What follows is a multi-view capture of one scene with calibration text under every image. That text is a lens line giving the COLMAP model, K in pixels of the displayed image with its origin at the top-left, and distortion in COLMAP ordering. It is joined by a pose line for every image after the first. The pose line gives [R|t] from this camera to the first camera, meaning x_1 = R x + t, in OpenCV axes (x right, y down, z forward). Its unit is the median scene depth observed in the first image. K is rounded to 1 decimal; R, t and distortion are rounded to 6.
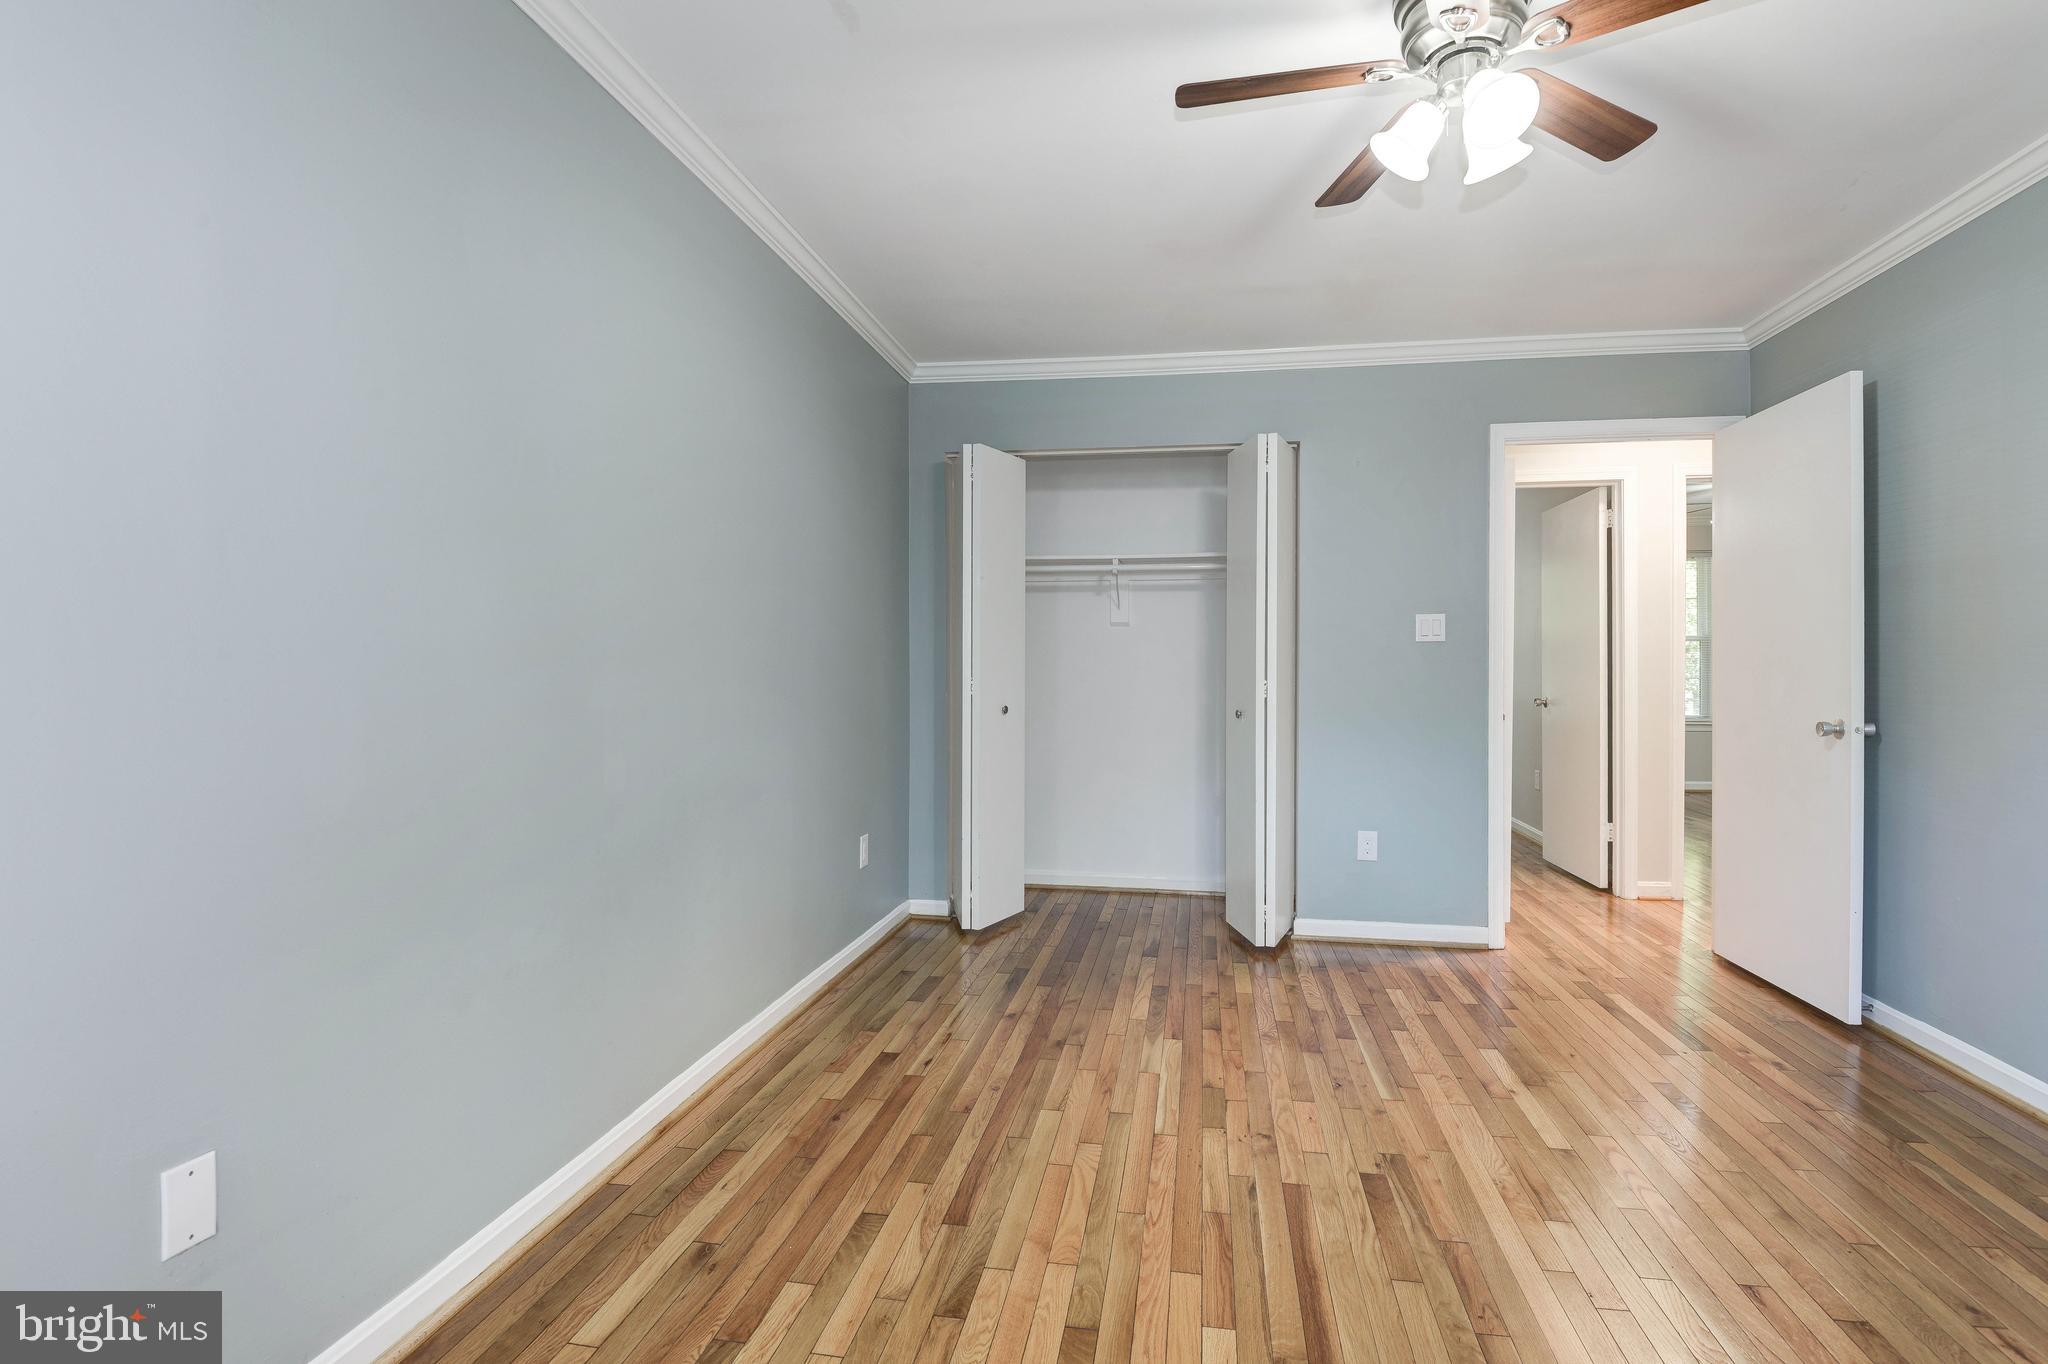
lens RADIAL K [[967.3, 0, 1024.0], [0, 967.3, 682.0], [0, 0, 1]] dist [-0.002638, -0.015897]
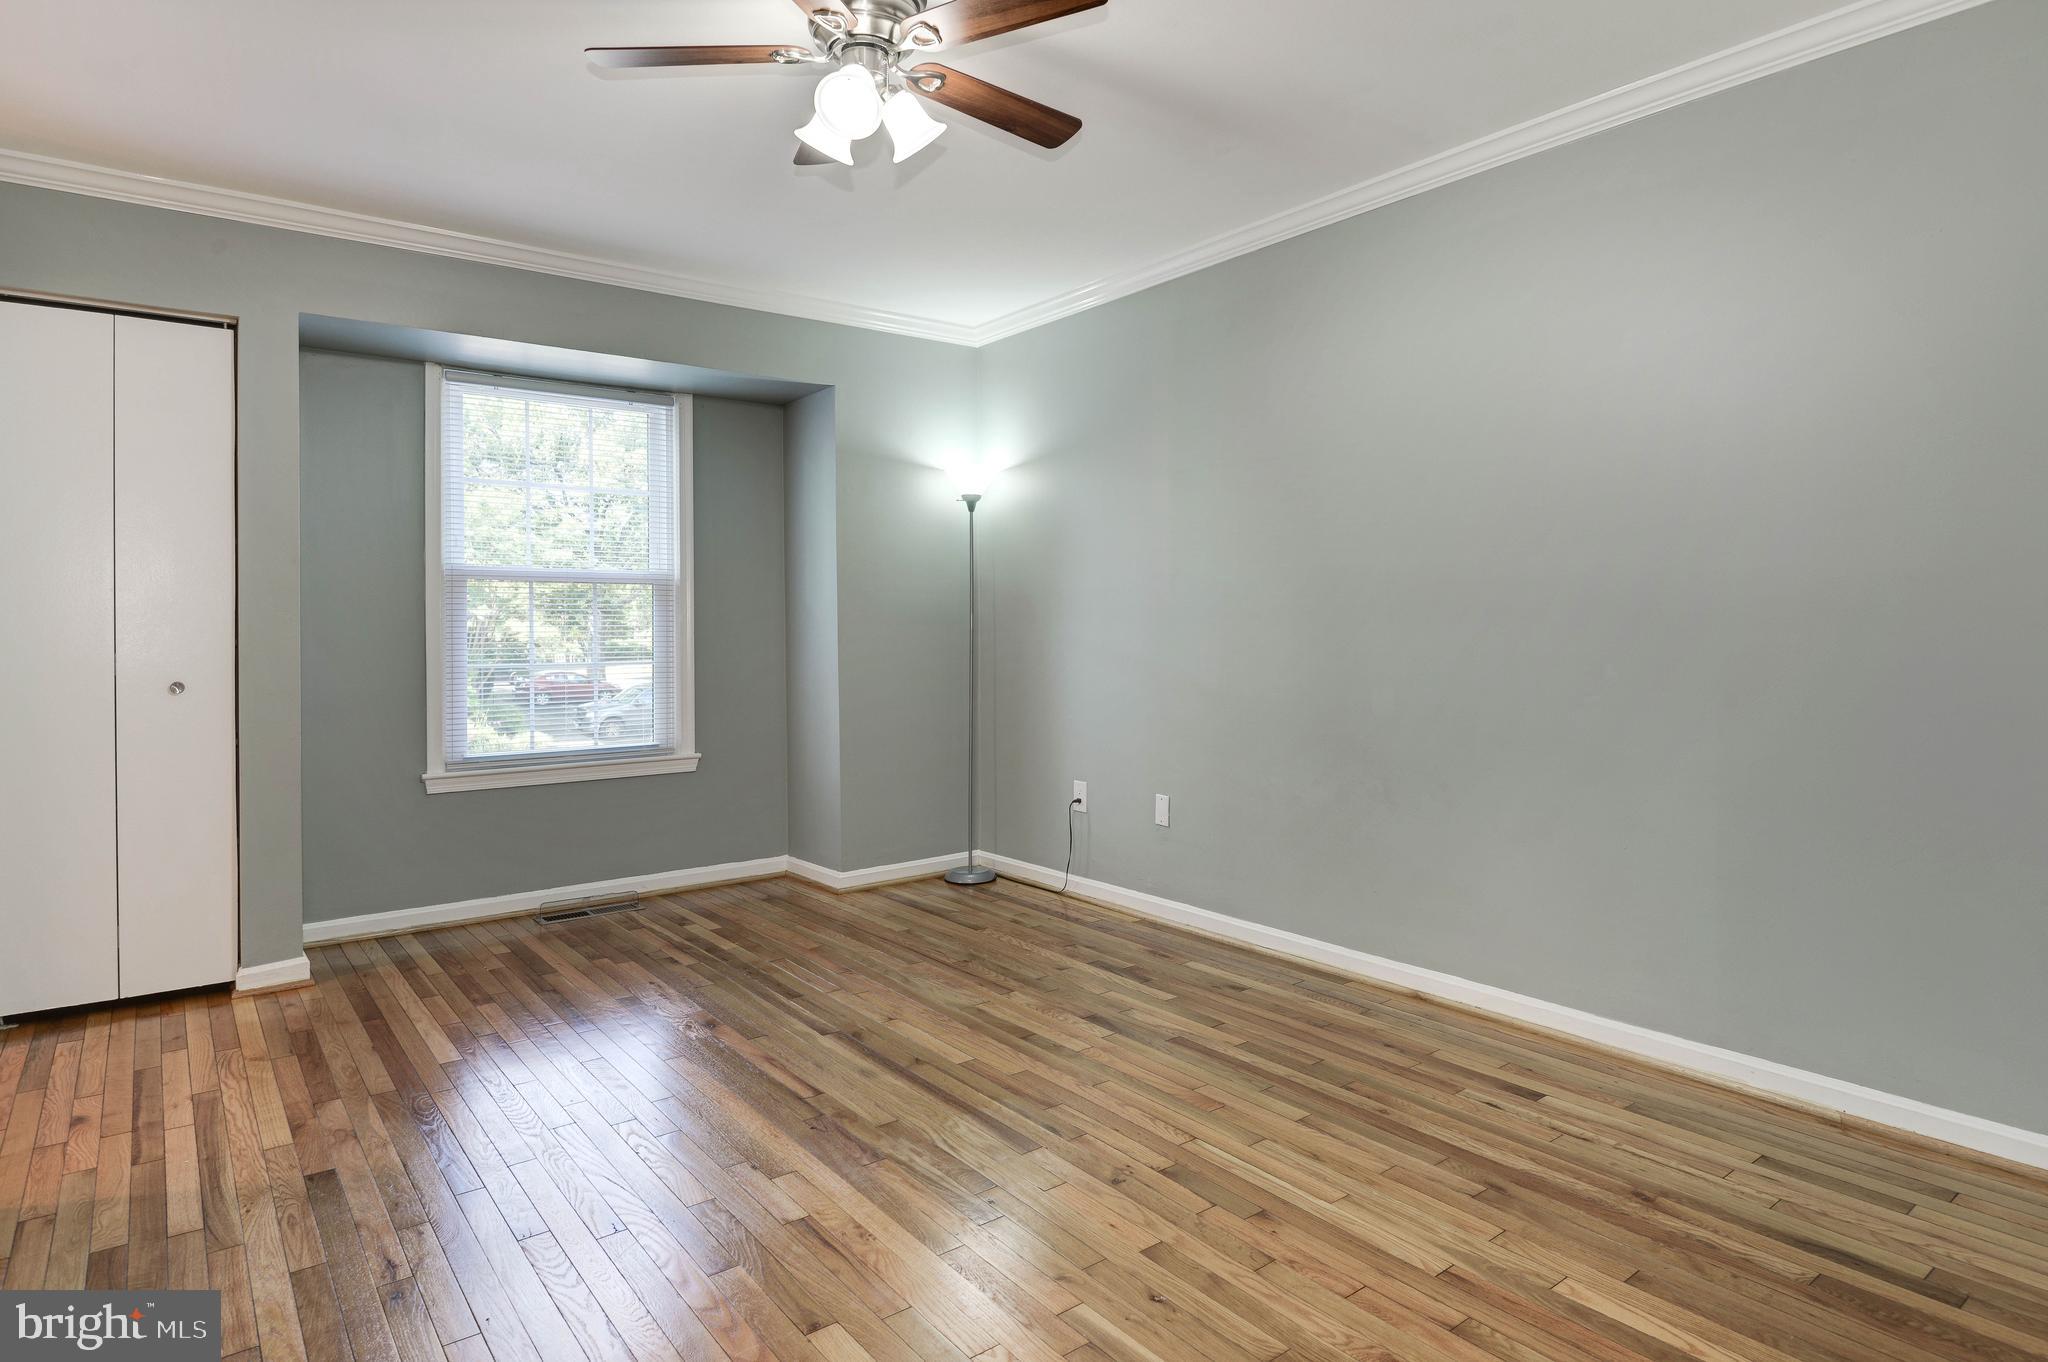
lens RADIAL K [[1135.7, 0, 1031.2], [0, 1135.7, 626.2], [0, 0, 1]] dist [0.000240, -0.001087]
pose [[-0.670710, 0.003397, -0.741712, 1.030829], [-0.007931, 0.999899, 0.011751, -0.017849], [0.741677, 0.013764, -0.670616, 1.607943]]
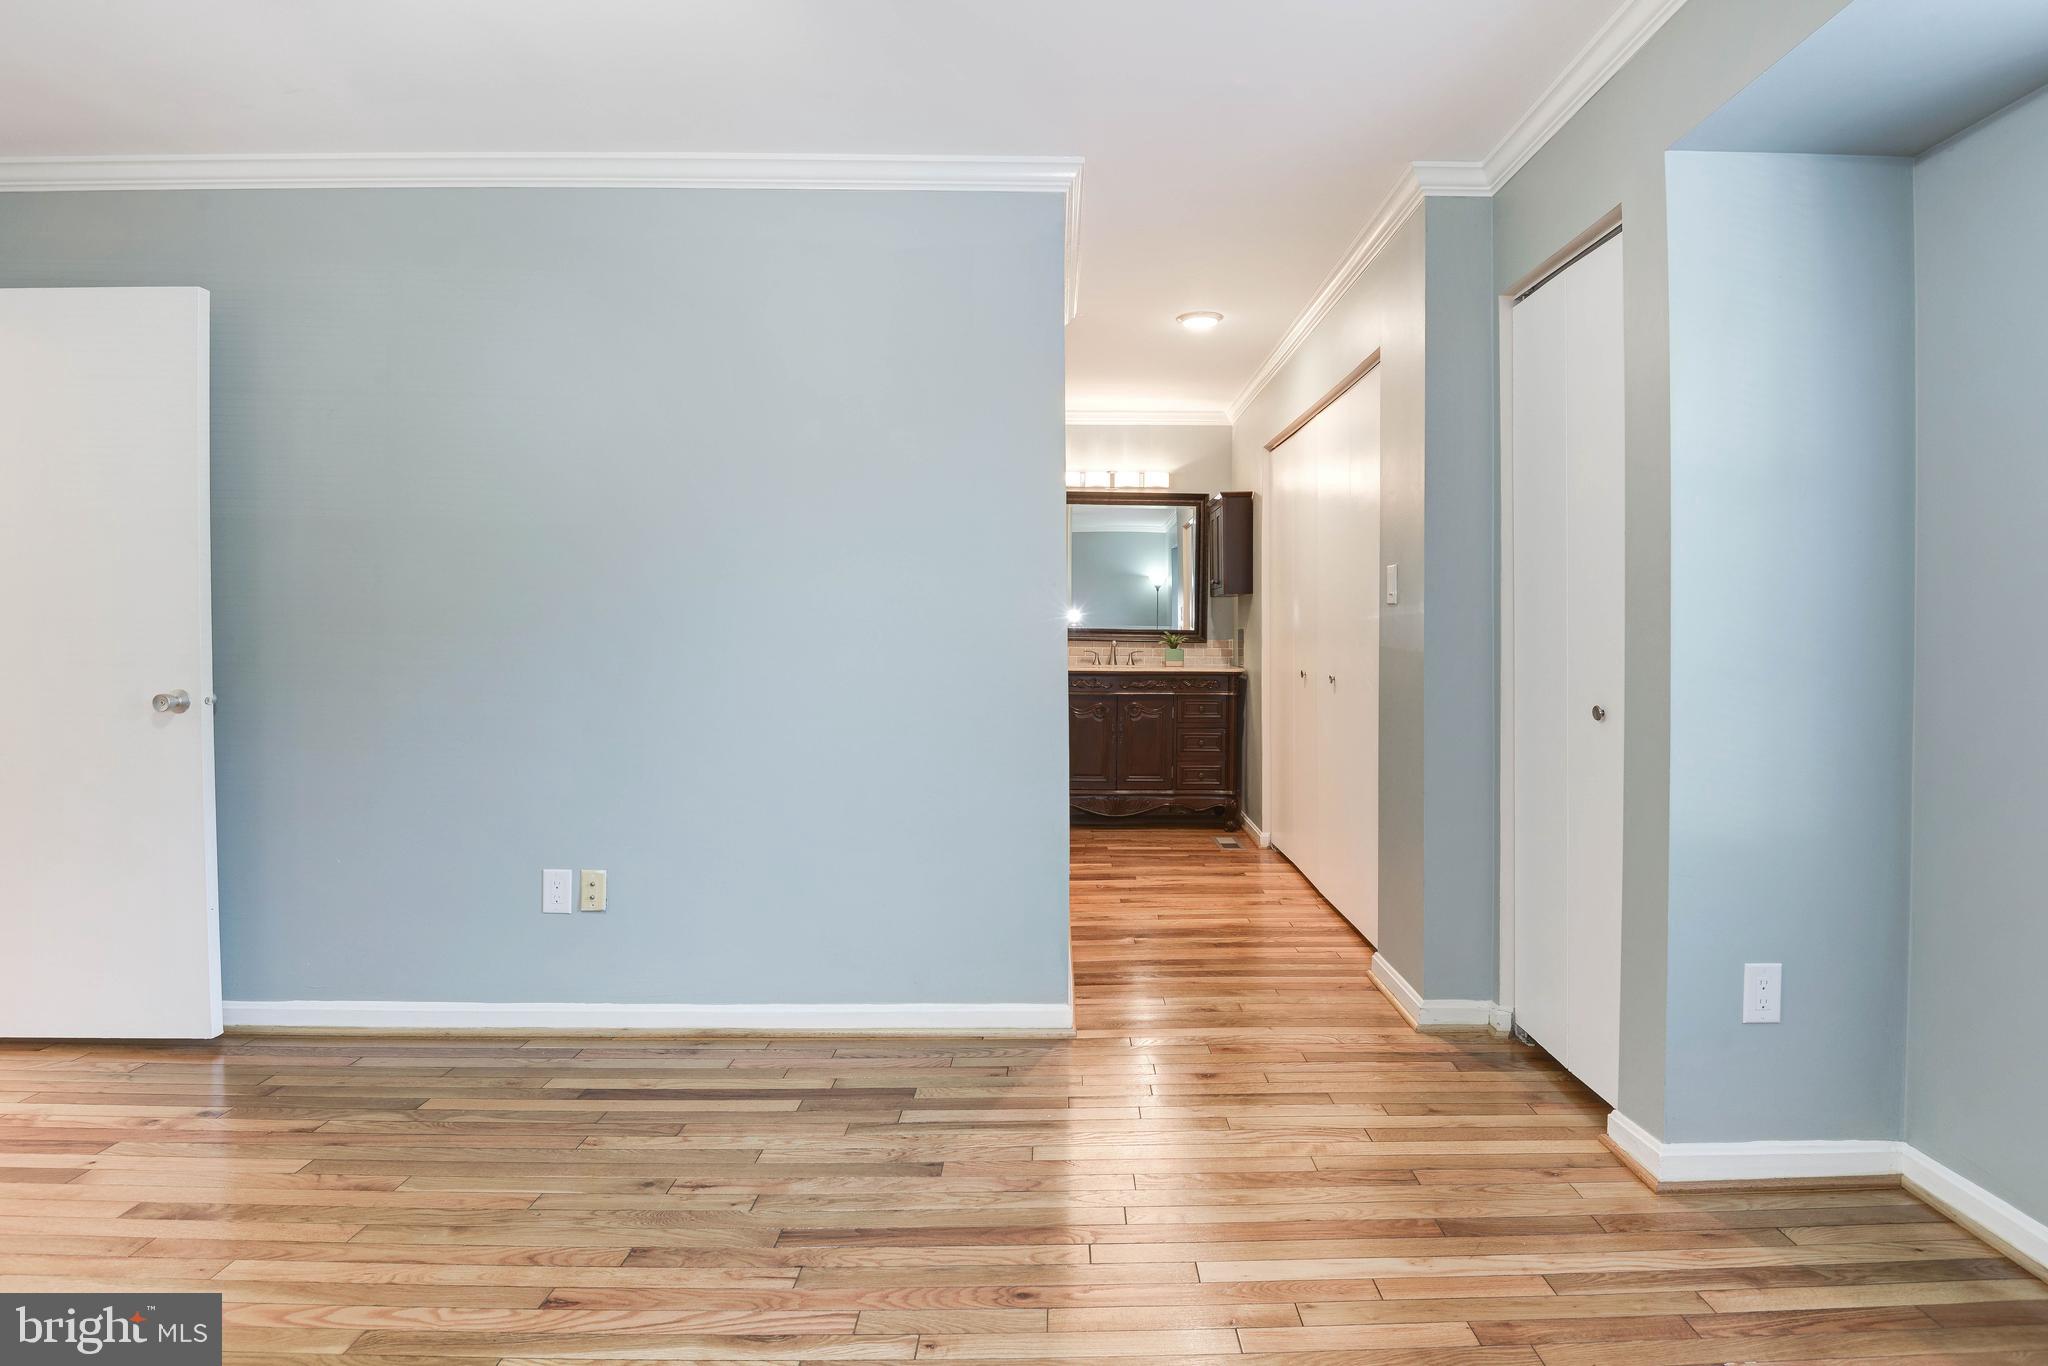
lens RADIAL K [[970.7, 0, 1074.9], [0, 970.7, 640.2], [0, 0, 1]] dist [-0.002501, -0.014254]
pose [[-0.197292, -0.007859, 0.980313, -0.182508], [0.014532, 0.999835, 0.010940, -0.003944], [-0.980237, 0.016404, -0.197146, 0.507369]]
